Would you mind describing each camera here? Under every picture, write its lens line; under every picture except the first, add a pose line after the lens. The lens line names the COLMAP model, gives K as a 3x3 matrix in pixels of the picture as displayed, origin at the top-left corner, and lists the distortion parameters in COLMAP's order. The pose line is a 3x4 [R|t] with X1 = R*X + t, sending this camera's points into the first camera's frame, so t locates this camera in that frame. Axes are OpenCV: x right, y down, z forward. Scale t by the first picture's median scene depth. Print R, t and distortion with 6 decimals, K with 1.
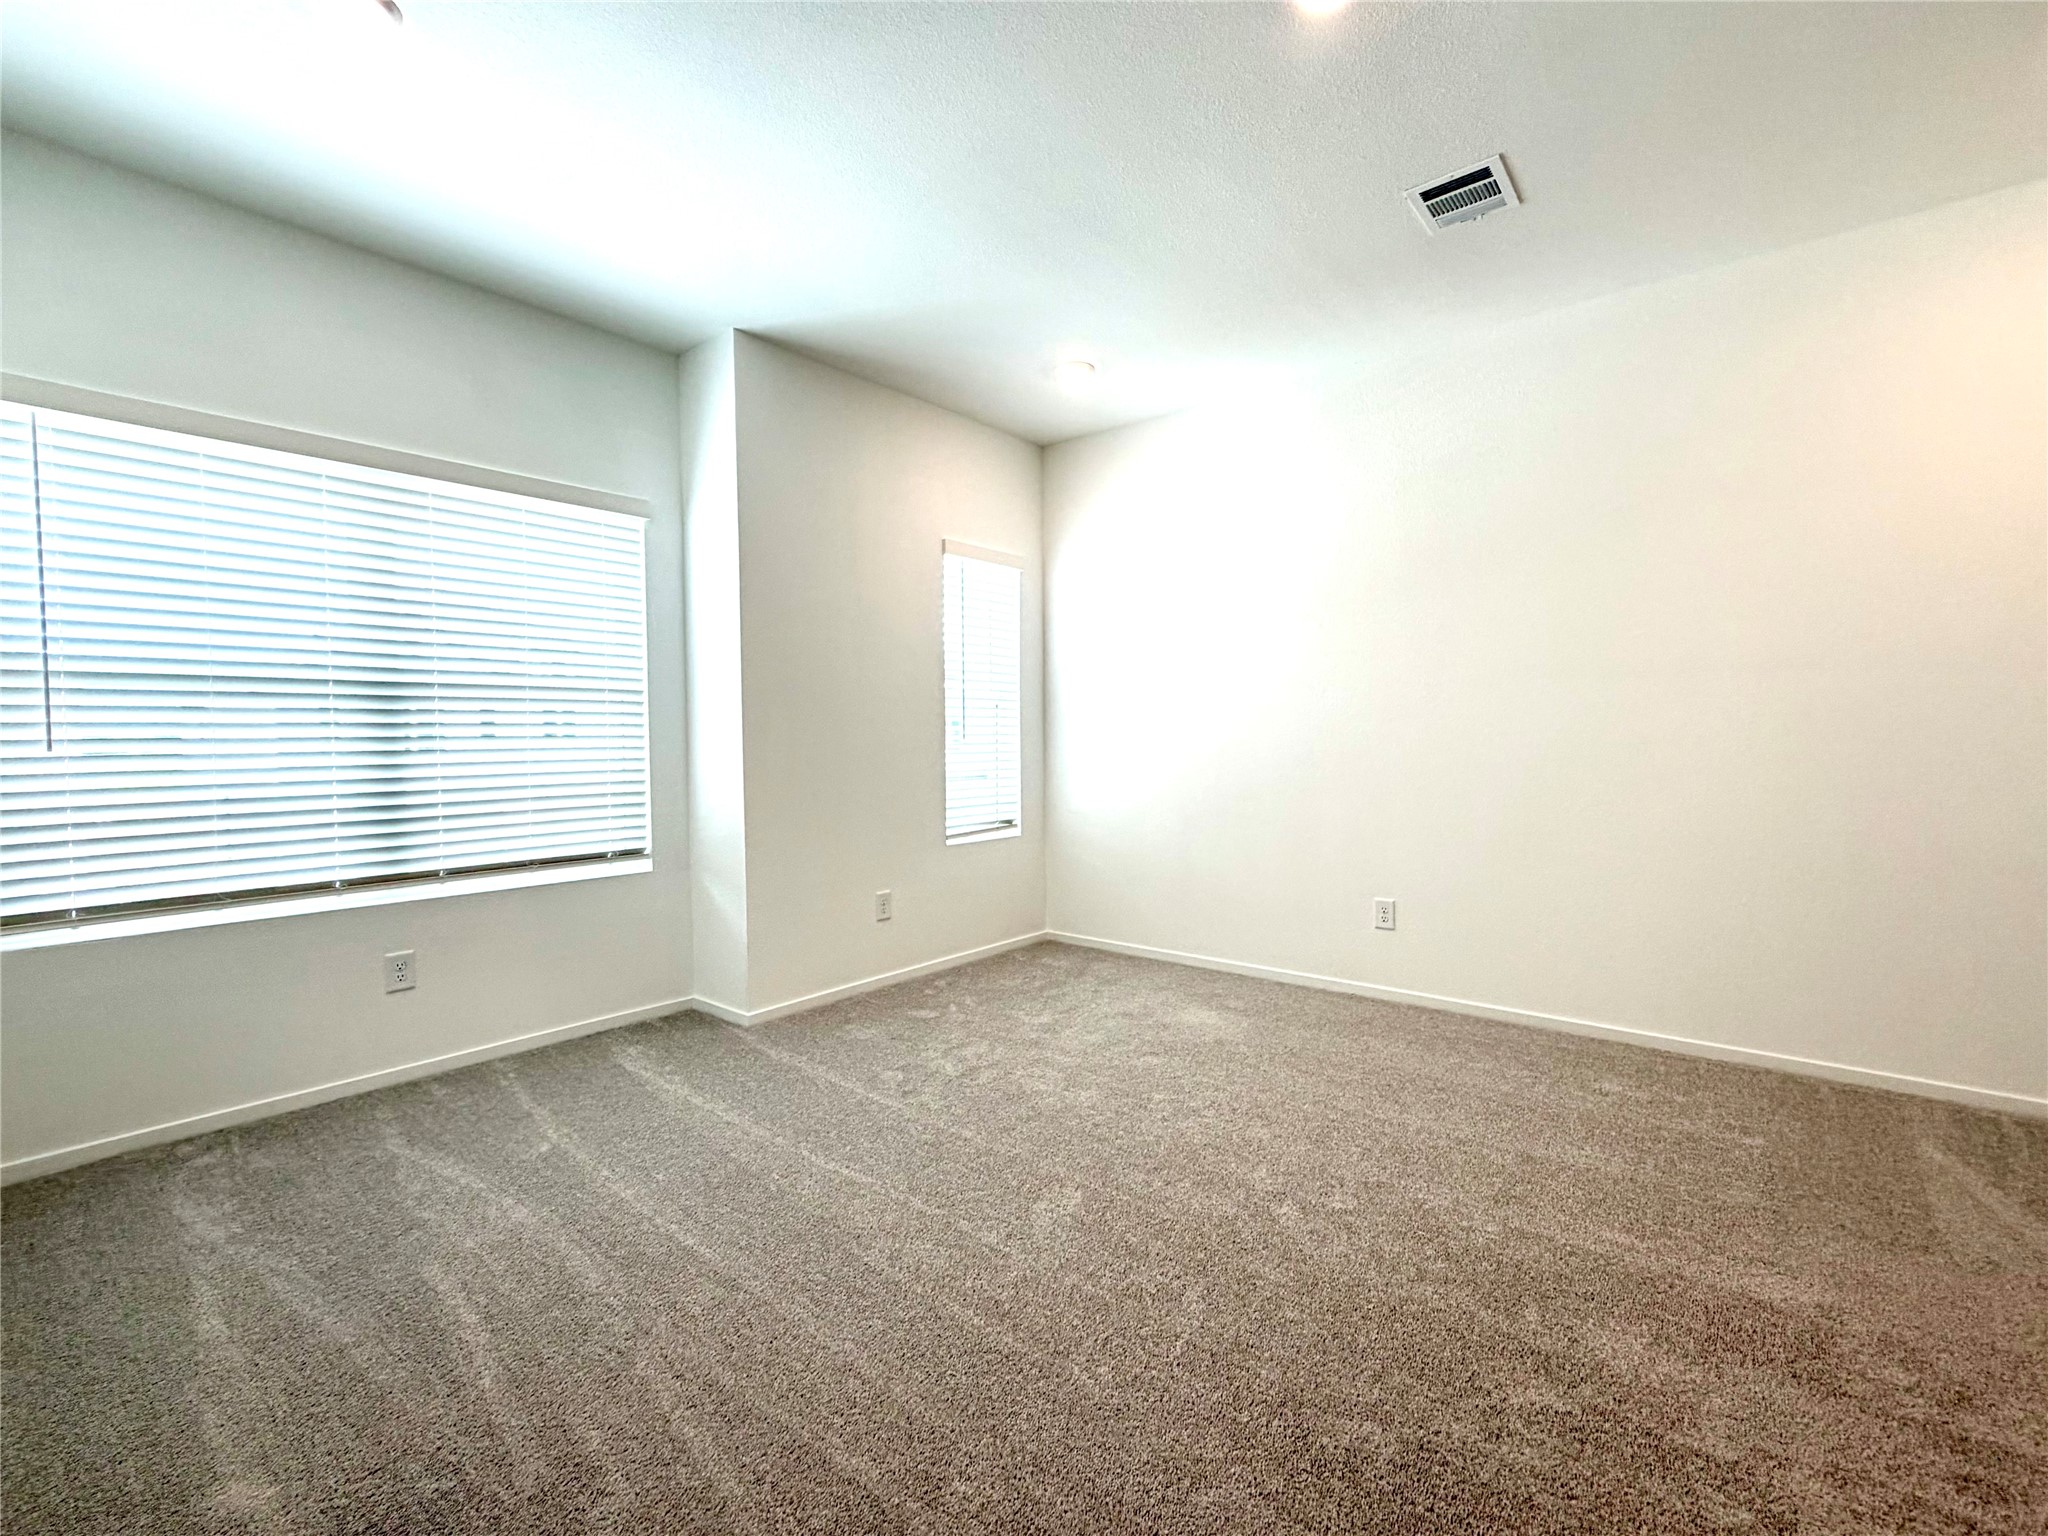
lens RADIAL K [[893.0, 0, 1024.0], [0, 893.0, 768.0], [0, 0, 1]] dist [0.000635, 0.000074]
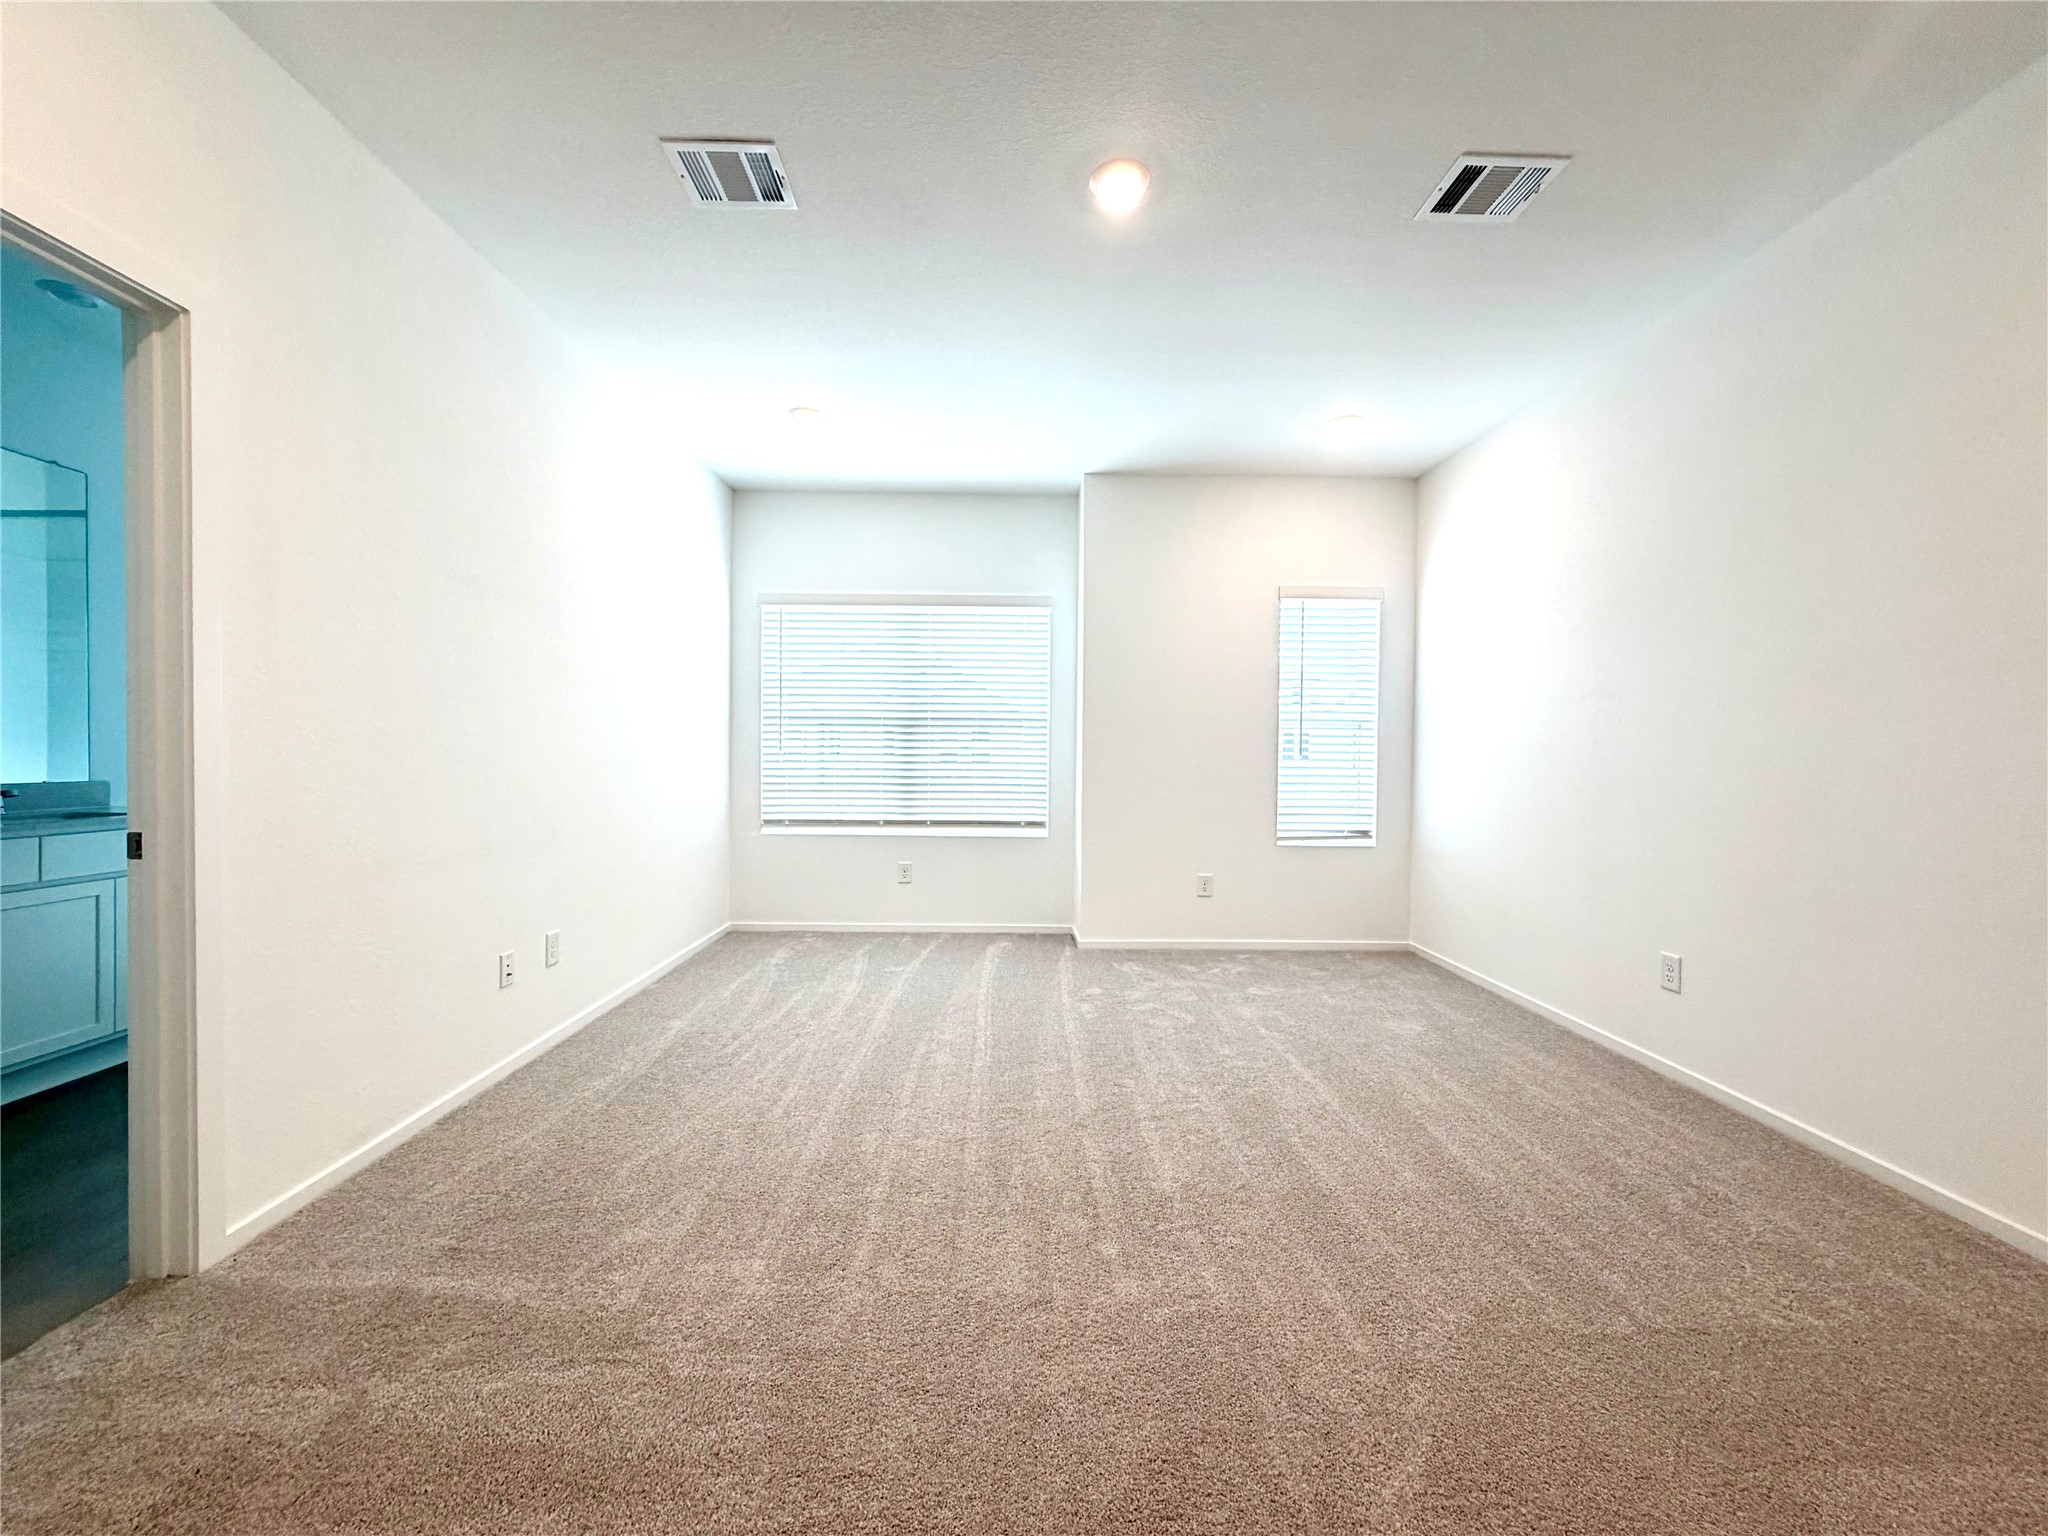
lens RADIAL K [[805.5, 0, 1024.0], [0, 805.5, 768.0], [0, 0, 1]] dist [-0.000365, -0.000099]
pose [[0.659421, 0.026009, -0.751324, 0.566269], [-0.042663, 0.999085, -0.002858, 0.003272], [0.750563, 0.033938, 0.659927, 0.056772]]
